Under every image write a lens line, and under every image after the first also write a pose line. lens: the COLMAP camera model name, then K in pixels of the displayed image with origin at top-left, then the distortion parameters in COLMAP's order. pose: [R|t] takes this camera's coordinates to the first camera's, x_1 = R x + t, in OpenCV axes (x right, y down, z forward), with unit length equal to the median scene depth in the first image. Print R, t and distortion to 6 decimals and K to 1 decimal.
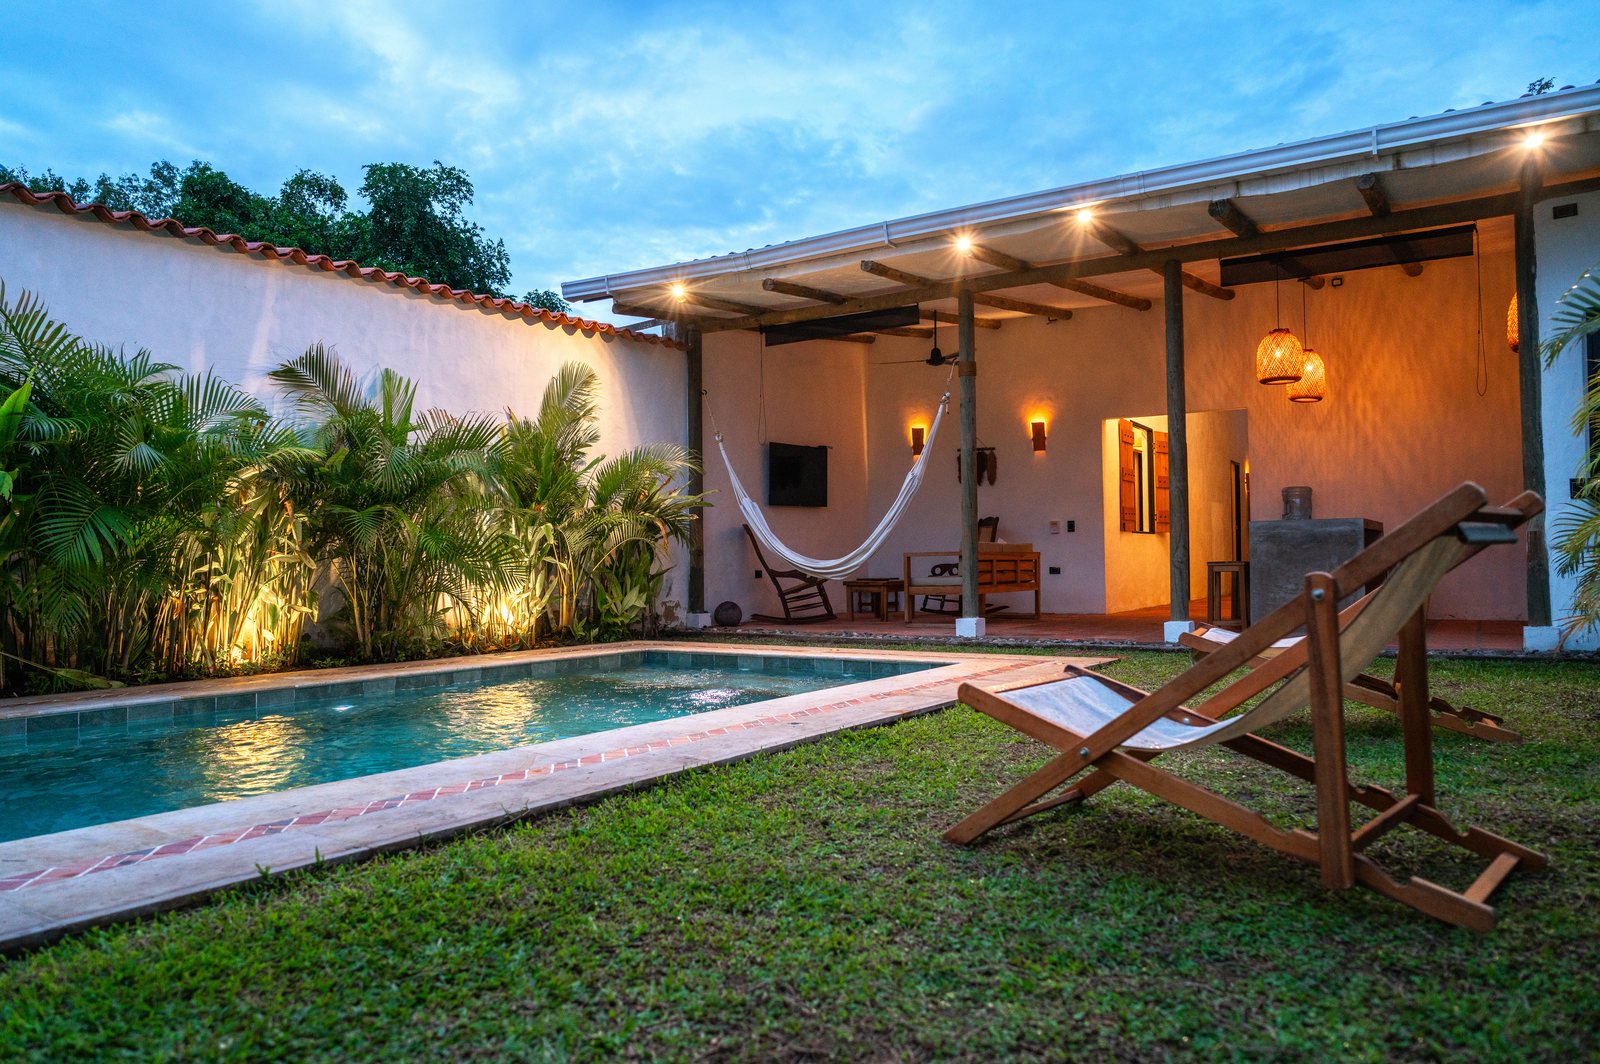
lens RADIAL K [[1094.9, 0, 800.0], [0, 1094.9, 532.0], [0, 0, 1]] dist [-0.048233, 0.040462]
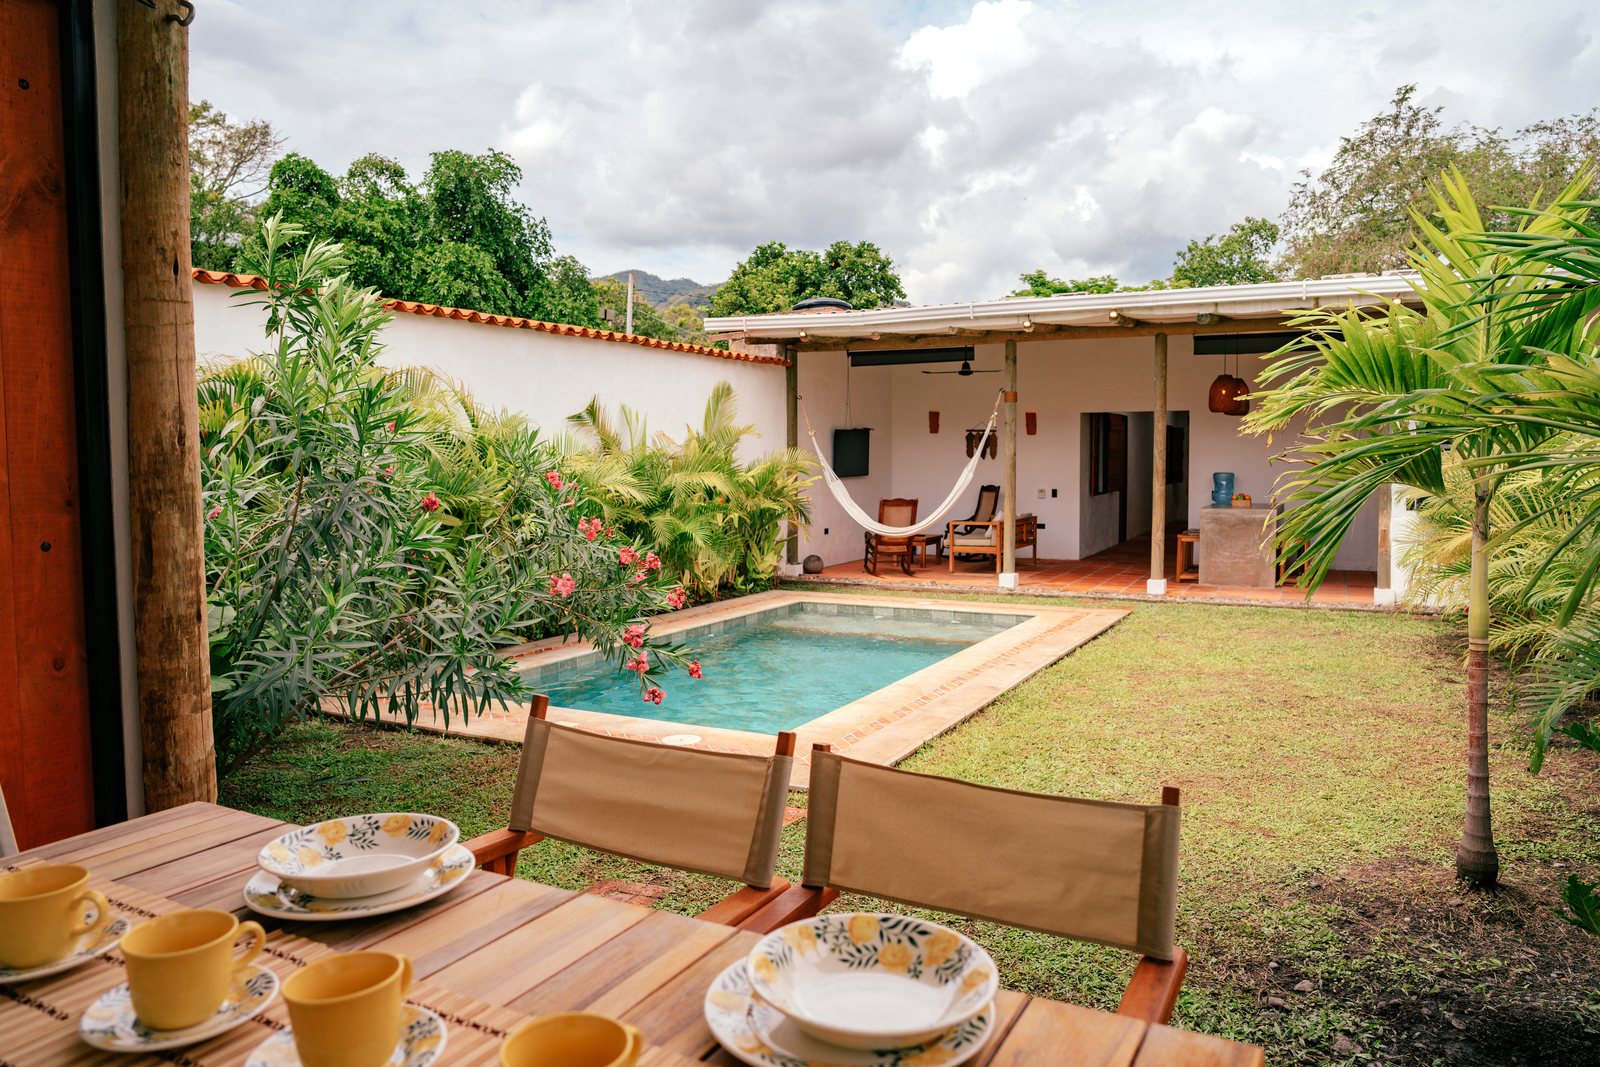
lens RADIAL K [[1127.2, 0, 792.2], [0, 1127.2, 529.7], [0, 0, 1]] dist [-0.042018, 0.045002]
pose [[0.993198, -0.000796, 0.116439, -0.254573], [-0.010415, 0.995361, 0.095645, -0.099373], [-0.115975, -0.096207, 0.988582, -0.355113]]
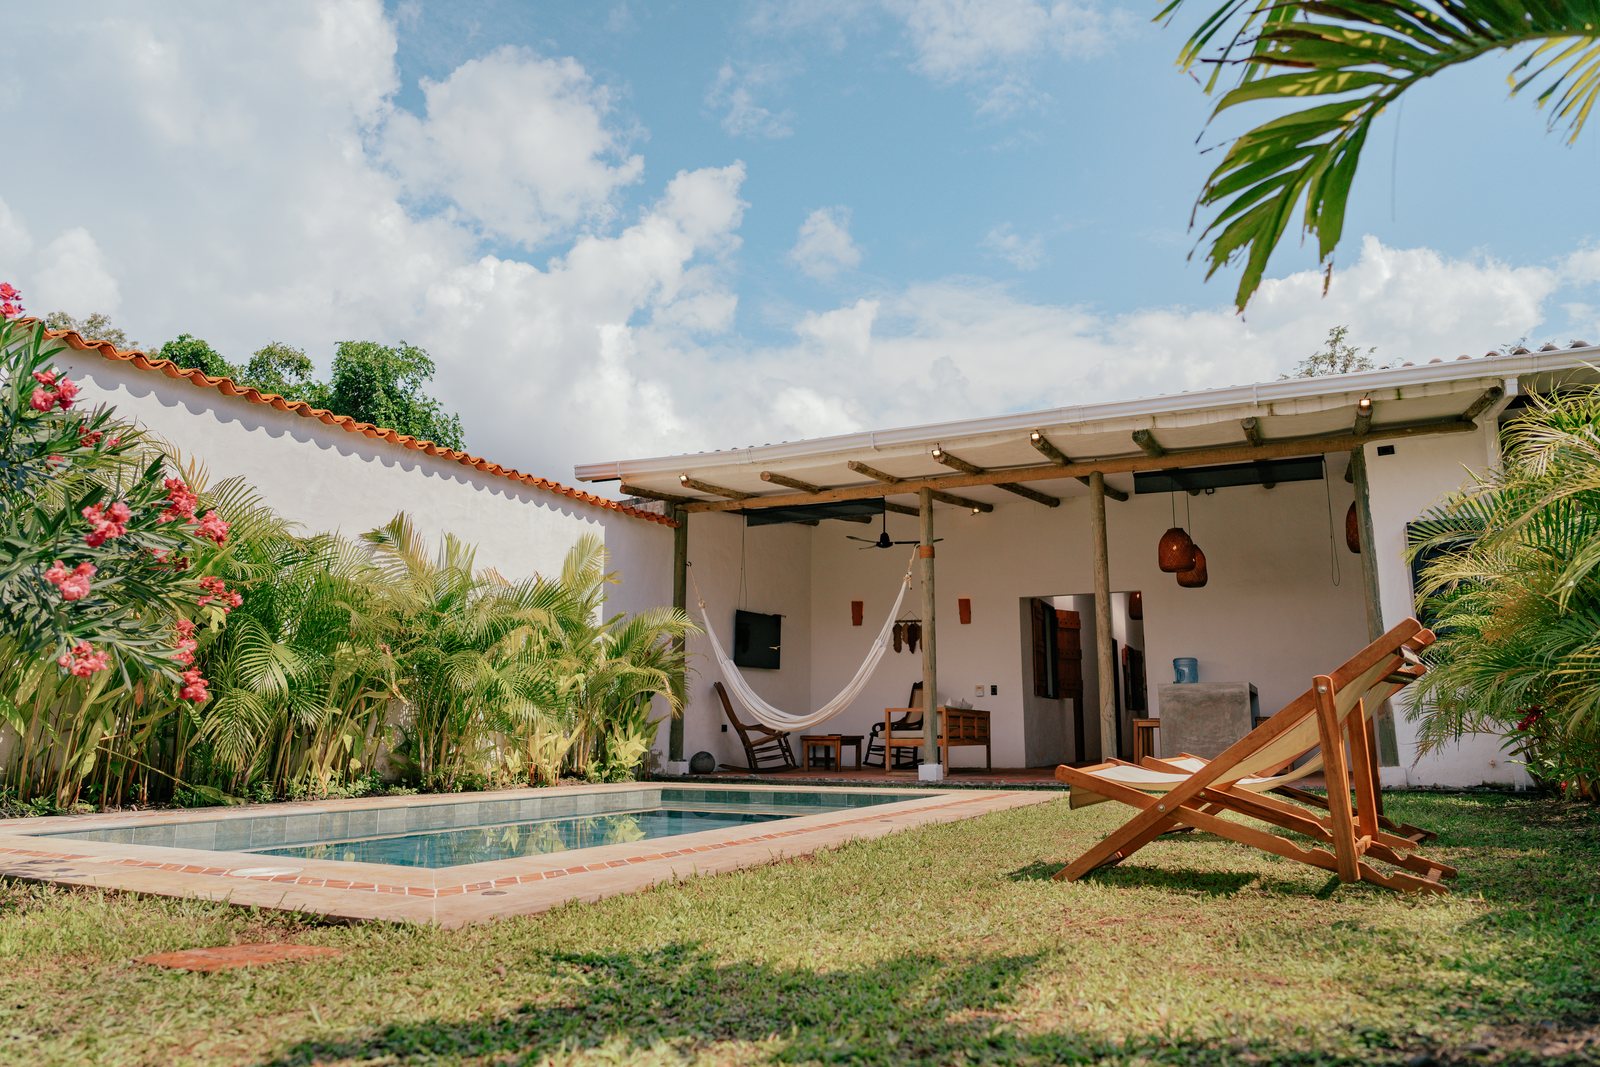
lens RADIAL K [[1094.9, 0, 800.0], [0, 1094.9, 533.5], [0, 0, 1]] dist [-0.048233, 0.040462]
pose [[0.990694, 0.037722, 0.130780, -0.123120], [-0.016702, 0.987259, -0.158242, 0.019320], [-0.135083, 0.154585, 0.978701, -0.134204]]
